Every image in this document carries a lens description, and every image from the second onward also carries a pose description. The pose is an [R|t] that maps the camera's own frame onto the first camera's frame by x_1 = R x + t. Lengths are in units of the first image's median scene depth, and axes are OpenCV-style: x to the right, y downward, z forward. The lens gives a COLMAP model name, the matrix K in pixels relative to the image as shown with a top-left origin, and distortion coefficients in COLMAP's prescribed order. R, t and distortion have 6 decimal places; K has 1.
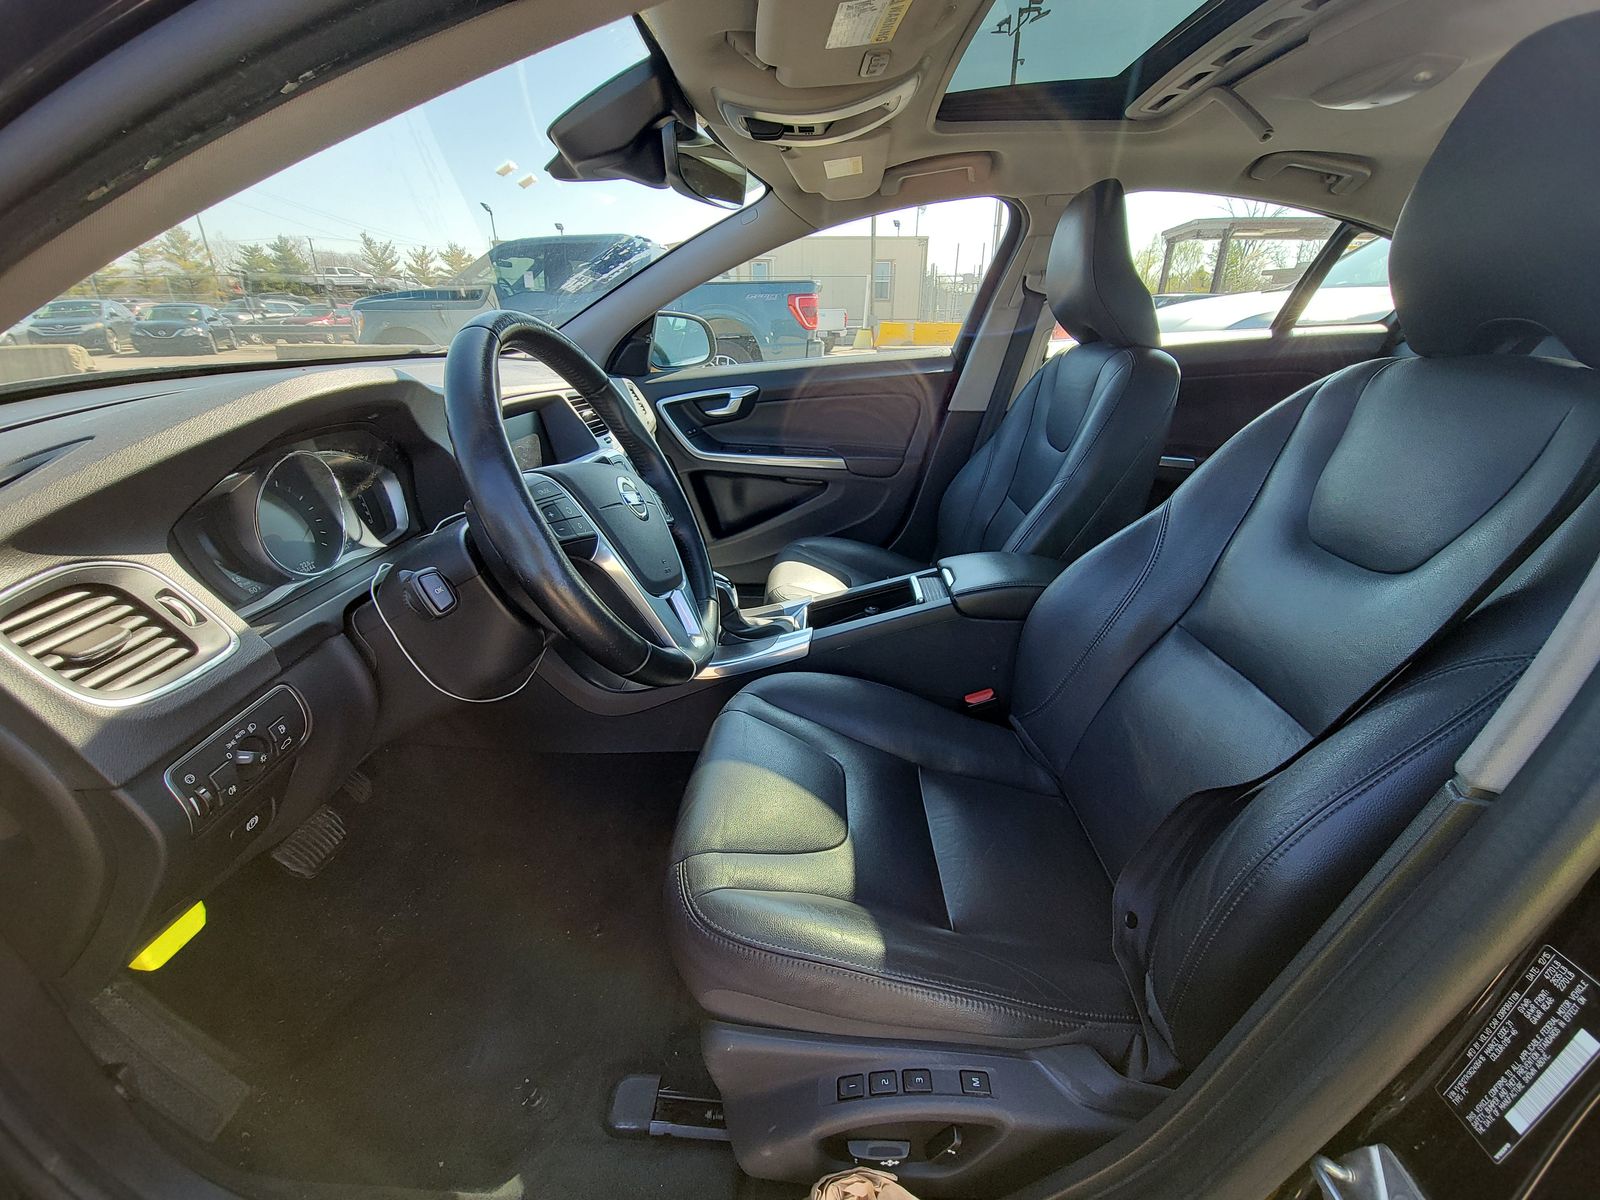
lens RADIAL K [[651.9, 0, 798.6], [0, 651.9, 598.7], [0, 0, 1]] dist [0.000532, -0.001083]
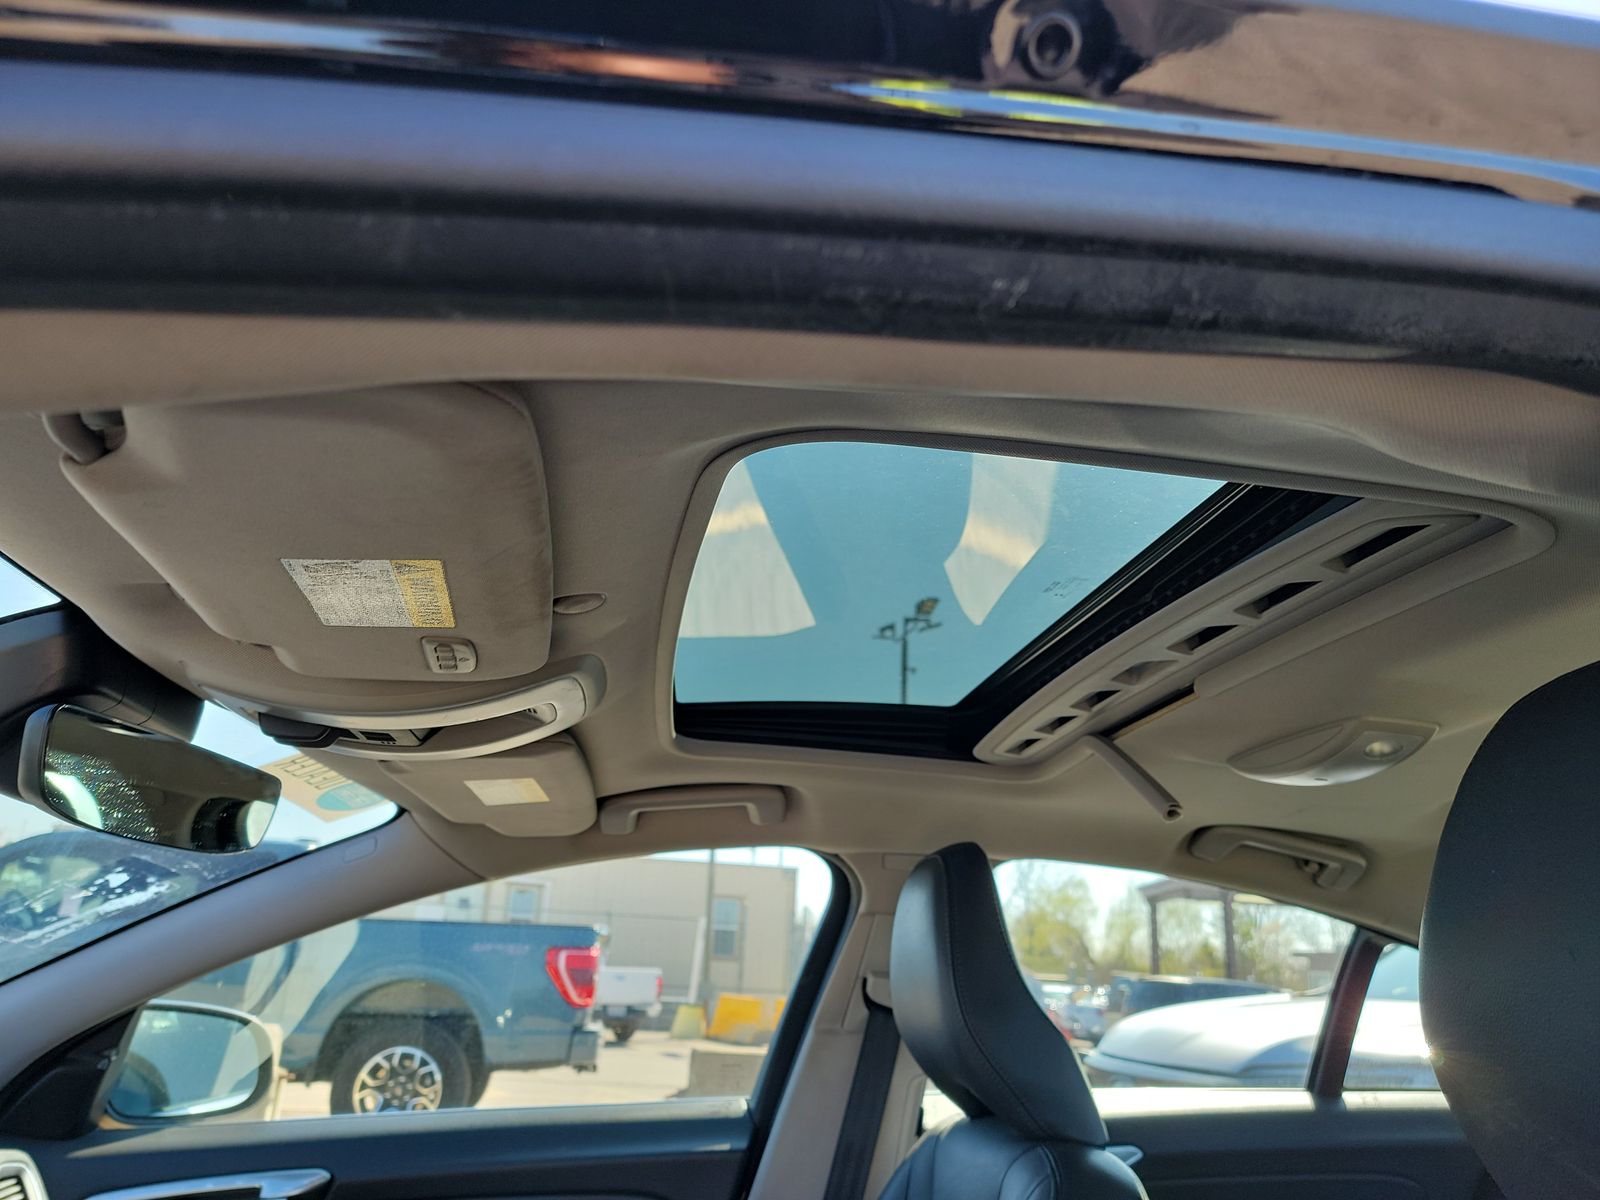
lens RADIAL K [[1131.0, 0, 798.9], [0, 1131.0, 608.2], [0, 0, 1]] dist [0.039904, -0.033313]
pose [[0.983035, 0.105662, 0.149926, 0.110258], [0.020436, 0.749214, -0.662013, -0.089088], [-0.182276, 0.653846, 0.734344, 0.091297]]
